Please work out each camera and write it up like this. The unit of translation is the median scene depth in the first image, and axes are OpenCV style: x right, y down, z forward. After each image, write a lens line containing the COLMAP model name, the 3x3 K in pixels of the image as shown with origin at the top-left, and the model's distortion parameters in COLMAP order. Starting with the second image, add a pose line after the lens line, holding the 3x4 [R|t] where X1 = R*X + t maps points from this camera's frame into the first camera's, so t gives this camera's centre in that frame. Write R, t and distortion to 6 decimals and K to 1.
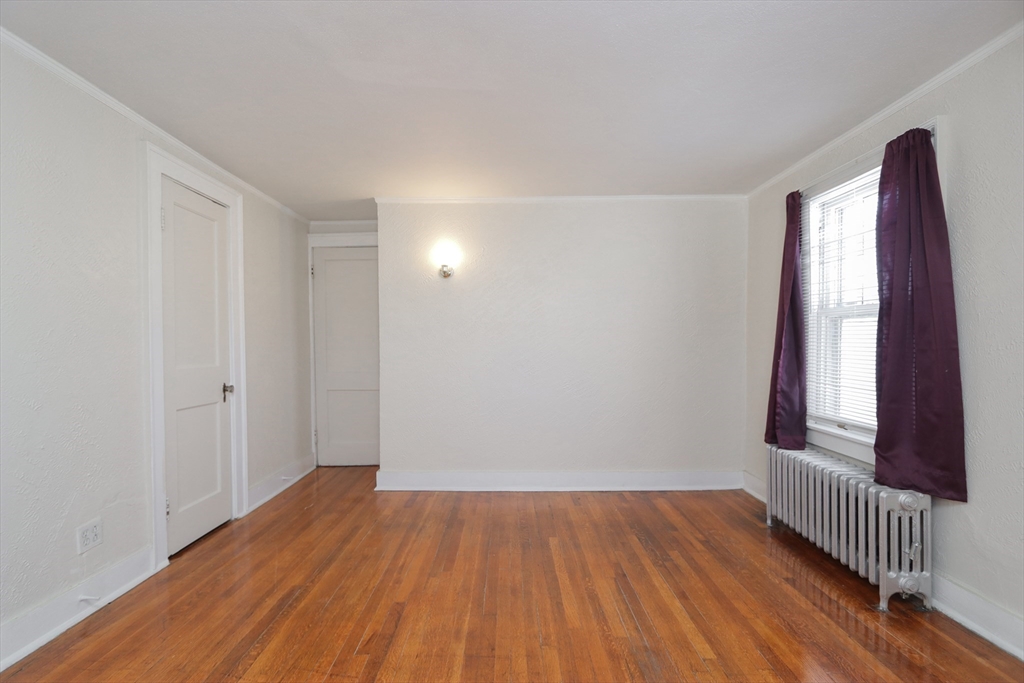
lens RADIAL K [[473.0, 0, 509.3], [0, 473.0, 349.1], [0, 0, 1]] dist [-0.016084, 0.000425]
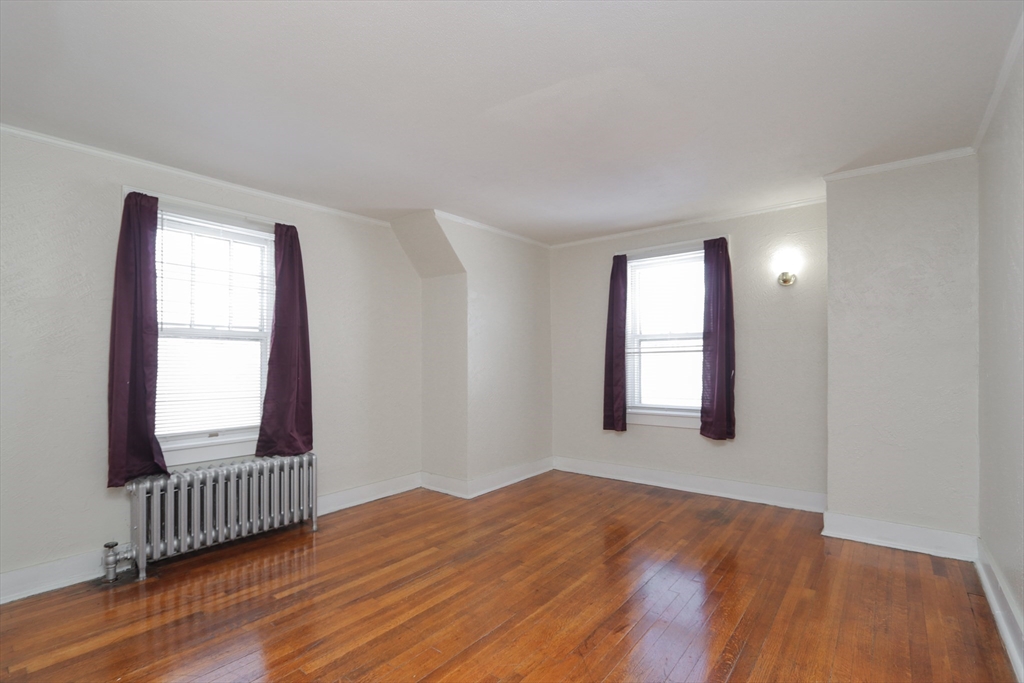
lens RADIAL K [[468.2, 0, 511.1], [0, 468.2, 355.7], [0, 0, 1]] dist [-0.013041, 0.000847]
pose [[-0.779665, 0.013568, 0.626050, -0.533588], [0.016097, 0.999869, -0.001623, -0.012781], [-0.625990, 0.008812, -0.779781, 1.363186]]
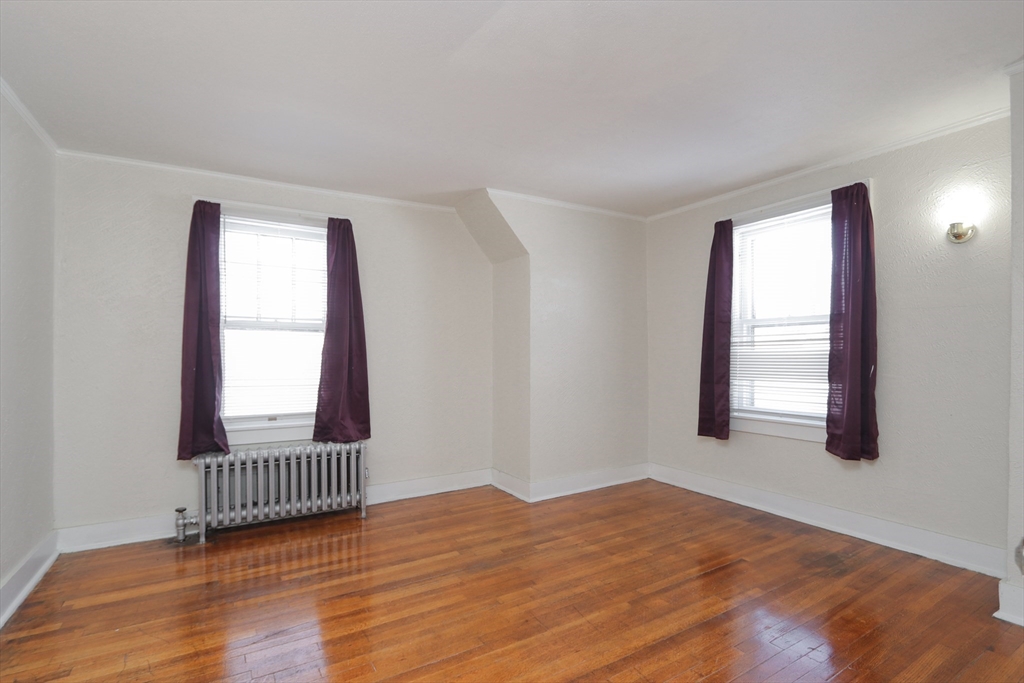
lens RADIAL K [[483.4, 0, 508.6], [0, 483.4, 354.4], [0, 0, 1]] dist [-0.013525, 0.000525]
pose [[-0.516852, 0.001623, 0.856073, -0.658585], [0.014552, 0.999870, 0.006890, -0.003615], [-0.855951, 0.016018, -0.516809, 1.071012]]
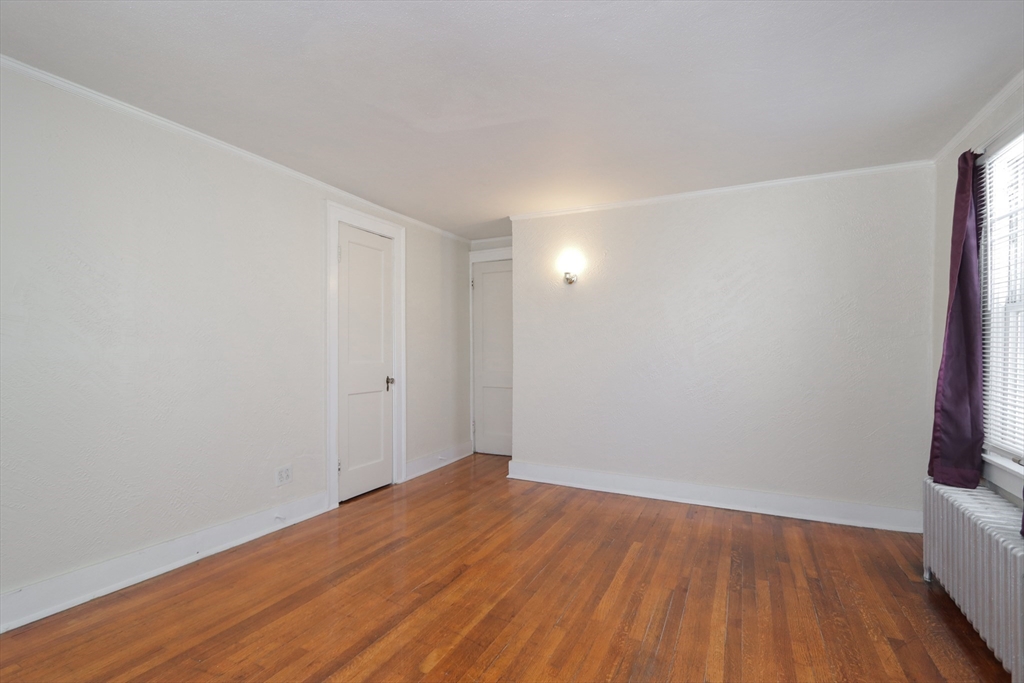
lens RADIAL K [[480.2, 0, 506.5], [0, 480.2, 347.5], [0, 0, 1]] dist [-0.016377, 0.000272]
pose [[0.893509, 0.007074, -0.448990, 0.306596], [-0.011526, 0.999908, -0.007185, 0.000039], [0.448898, 0.011595, 0.893508, -0.028315]]
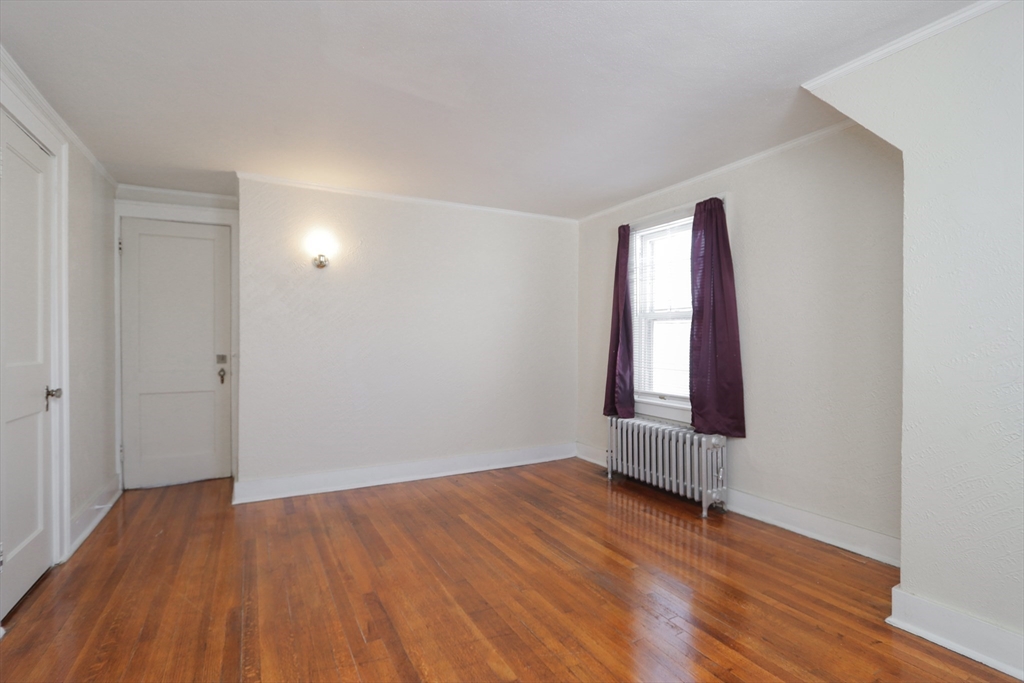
lens RADIAL K [[478.4, 0, 510.1], [0, 478.4, 338.6], [0, 0, 1]] dist [-0.017605, 0.000518]
pose [[0.876753, 0.006312, 0.480899, -0.357952], [0.002374, 0.999845, -0.017453, 0.012250], [-0.480934, 0.016443, 0.876602, -0.031428]]
